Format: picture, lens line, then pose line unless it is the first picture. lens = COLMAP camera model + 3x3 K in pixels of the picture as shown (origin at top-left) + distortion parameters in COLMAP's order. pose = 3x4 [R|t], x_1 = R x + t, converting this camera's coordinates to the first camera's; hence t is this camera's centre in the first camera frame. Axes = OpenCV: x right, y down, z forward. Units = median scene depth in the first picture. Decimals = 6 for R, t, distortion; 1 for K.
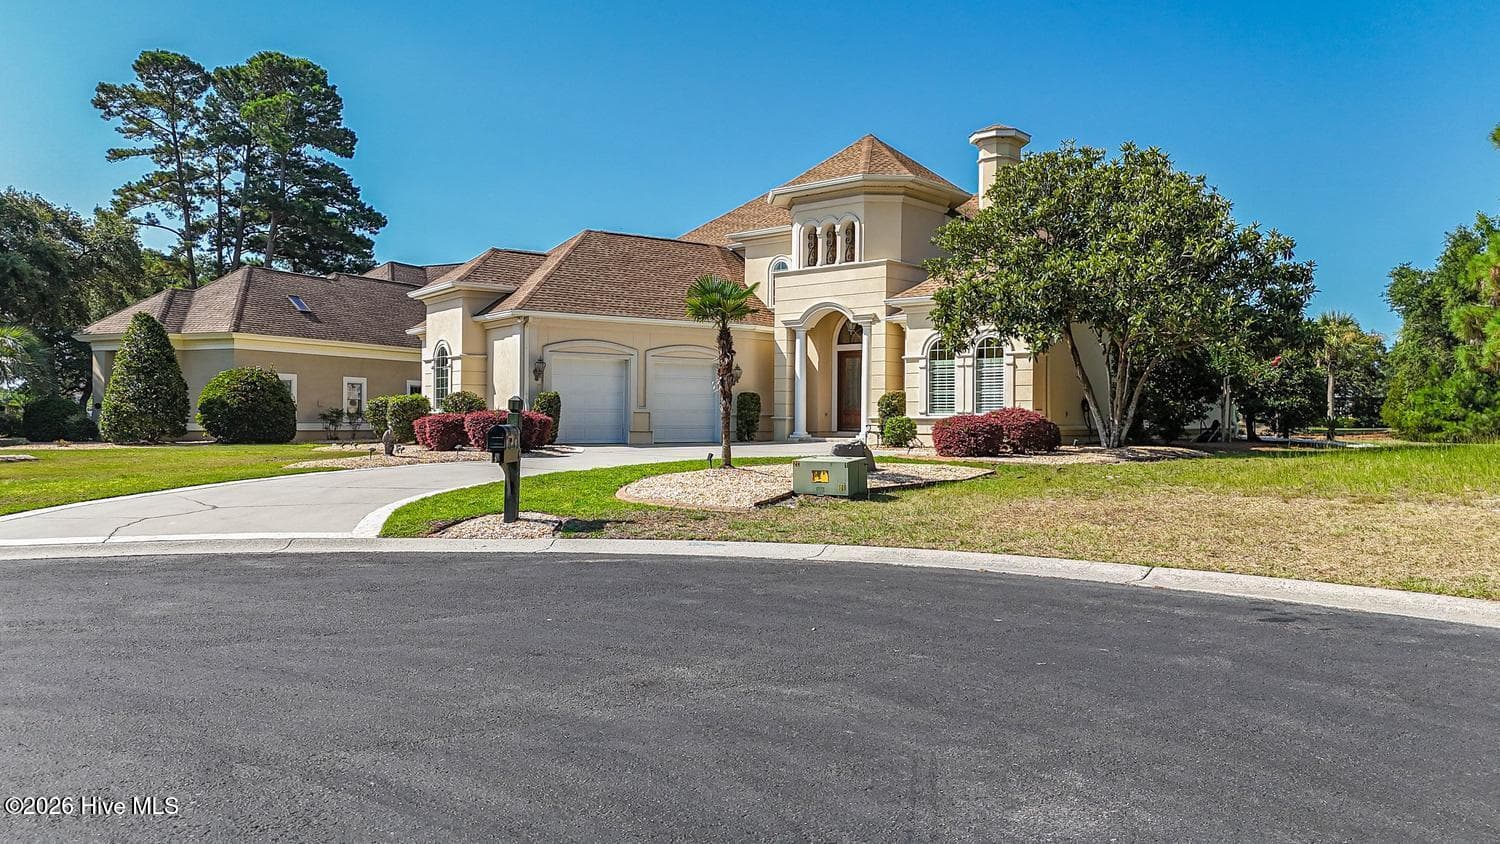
lens RADIAL K [[1088.5, 0, 755.7], [0, 1088.5, 420.3], [0, 0, 1]] dist [0.048725, -0.032980]
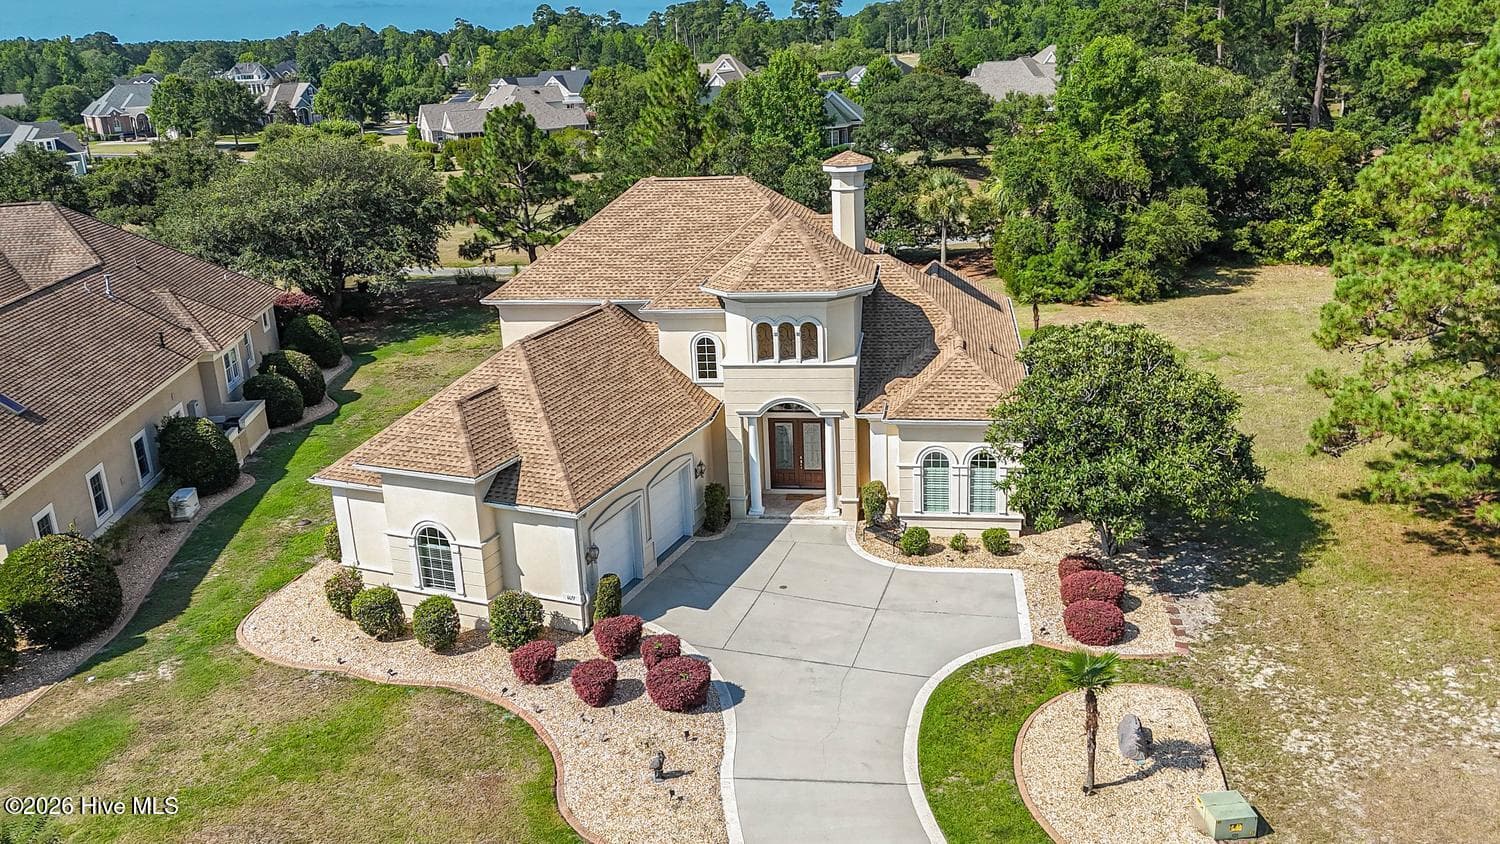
lens RADIAL K [[1165.1, 0, 755.9], [0, 1165.1, 395.5], [0, 0, 1]] dist [0.047105, -0.029395]
pose [[0.854740, -0.188166, 0.483750, -0.484775], [0.047749, 0.956530, 0.287698, -0.417922], [-0.516856, -0.222808, 0.826569, 0.089129]]
